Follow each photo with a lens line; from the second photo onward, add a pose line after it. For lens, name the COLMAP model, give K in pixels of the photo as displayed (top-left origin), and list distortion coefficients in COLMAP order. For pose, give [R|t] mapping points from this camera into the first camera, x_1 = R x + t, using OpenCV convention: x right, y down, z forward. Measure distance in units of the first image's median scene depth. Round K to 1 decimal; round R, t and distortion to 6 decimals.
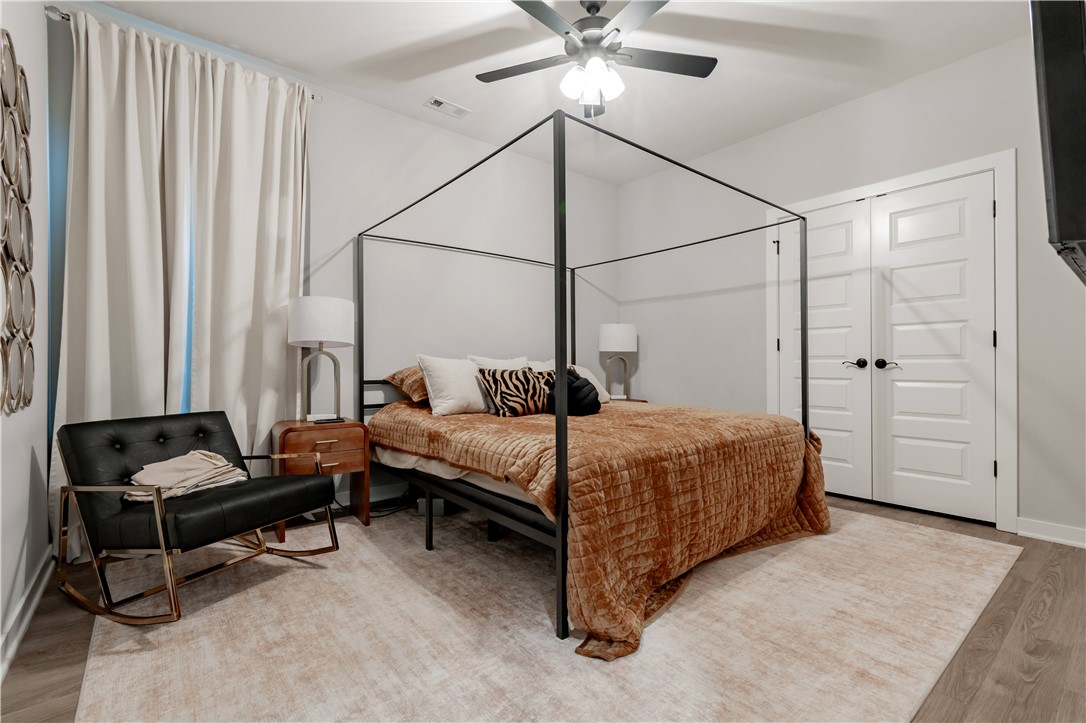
lens RADIAL K [[489.9, 0, 540.7], [0, 489.9, 360.8], [0, 0, 1]] dist [0.000453, -0.000320]
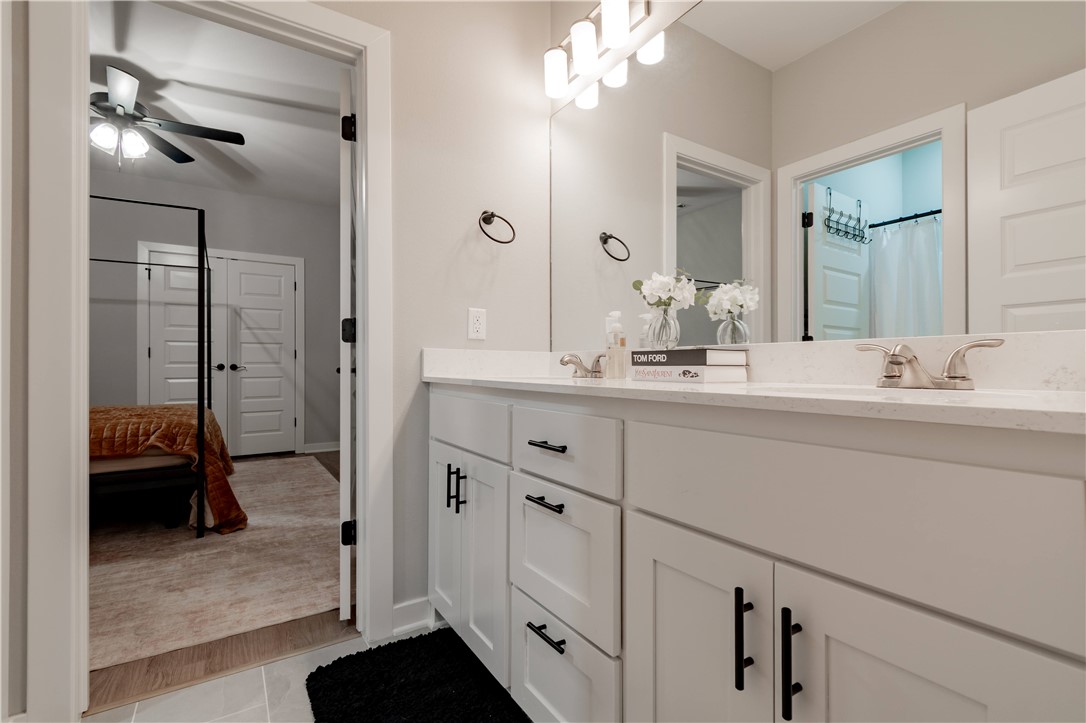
lens RADIAL K [[489.9, 0, 540.7], [0, 489.9, 360.8], [0, 0, 1]] dist [0.000453, -0.000320]
pose [[0.122264, 0.009929, 0.992448, -0.820218], [-0.003863, 0.999947, -0.009528, -0.004087], [-0.992490, -0.002669, 0.122296, -0.177390]]
